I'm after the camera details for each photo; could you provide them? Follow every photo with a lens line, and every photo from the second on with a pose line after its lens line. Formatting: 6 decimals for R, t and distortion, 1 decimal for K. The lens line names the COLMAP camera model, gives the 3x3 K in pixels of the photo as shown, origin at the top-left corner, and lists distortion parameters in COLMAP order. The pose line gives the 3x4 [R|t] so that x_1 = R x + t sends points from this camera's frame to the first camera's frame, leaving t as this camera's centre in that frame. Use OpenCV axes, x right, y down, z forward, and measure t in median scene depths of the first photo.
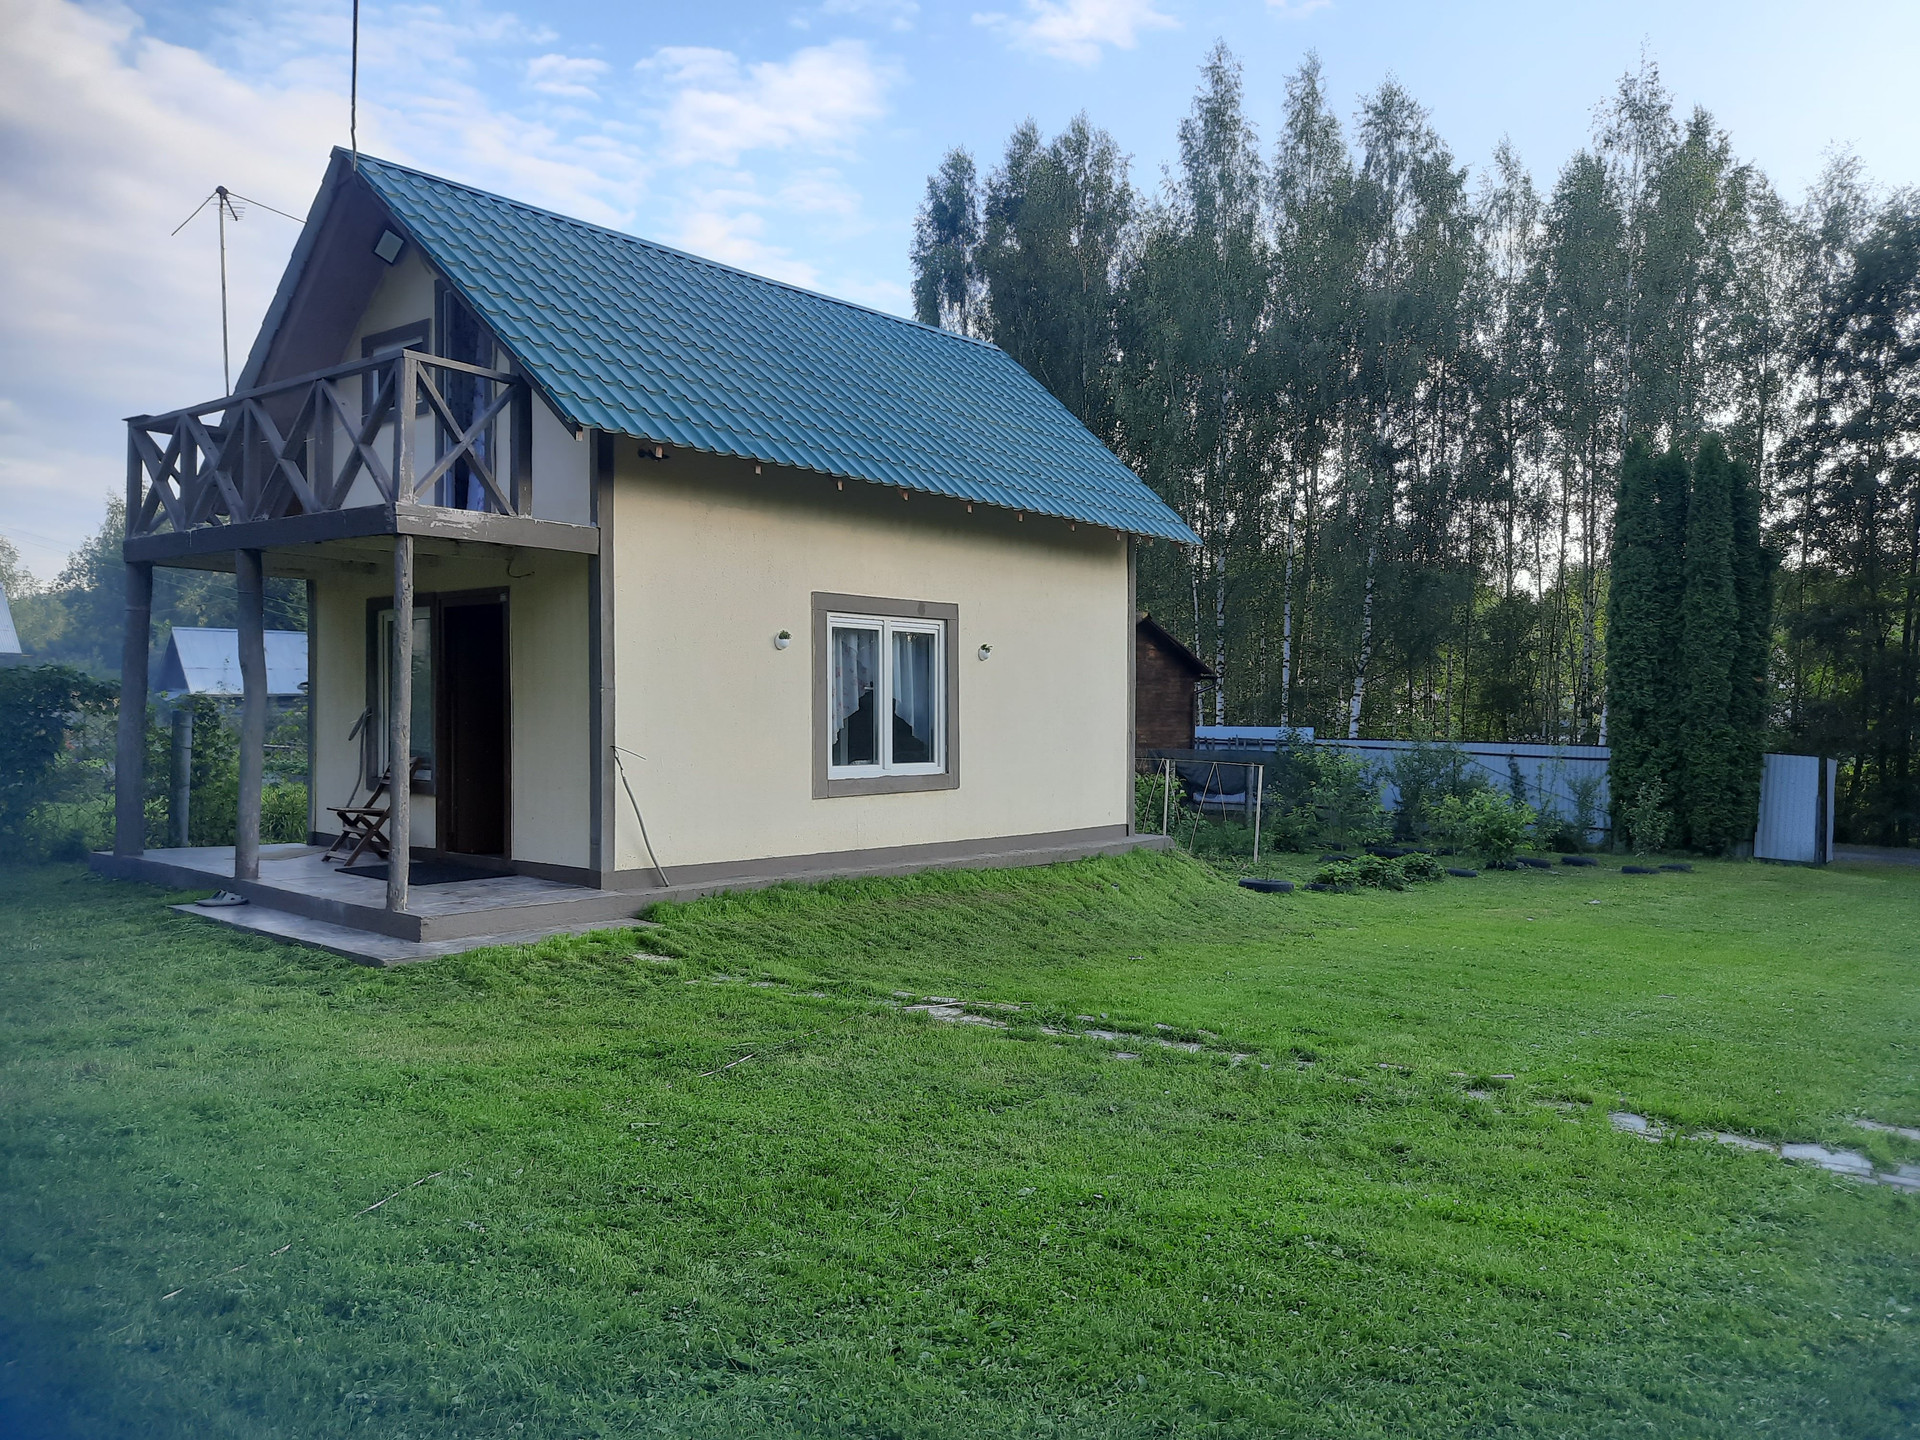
lens RADIAL K [[1414.6, 0, 959.2], [0, 1414.6, 723.6], [0, 0, 1]] dist [0.050611, 0.000568]
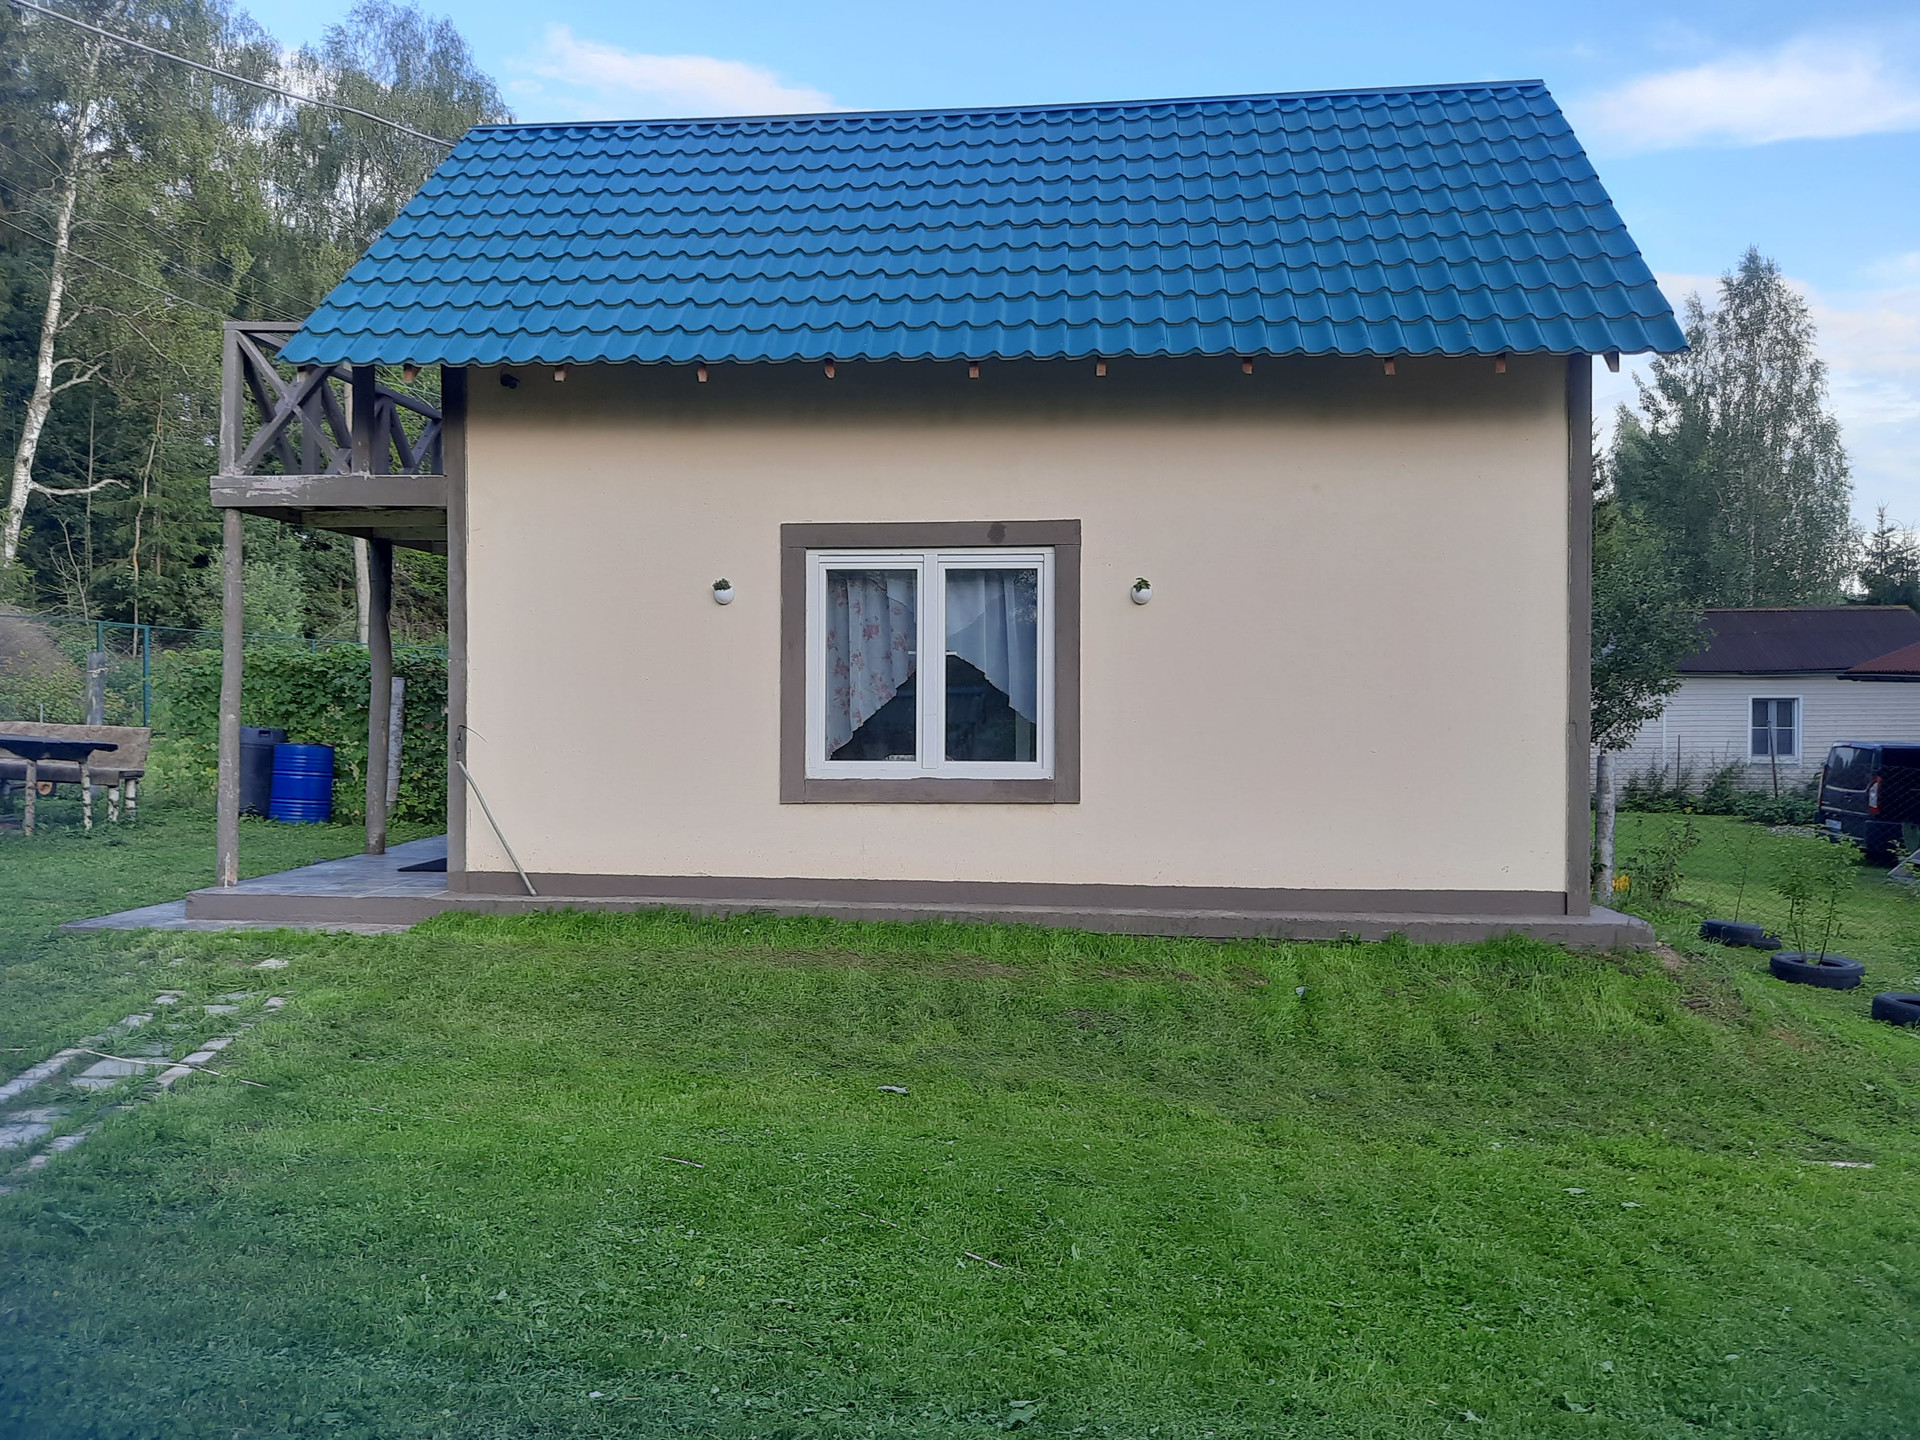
lens RADIAL K [[1414.6, 0, 960.1], [0, 1414.6, 708.5], [0, 0, 1]] dist [0.050611, 0.000568]
pose [[0.585987, 0.001994, -0.810318, 0.529398], [-0.005206, 0.999986, -0.001303, 0.003696], [0.810303, 0.004982, 0.585989, 0.613935]]
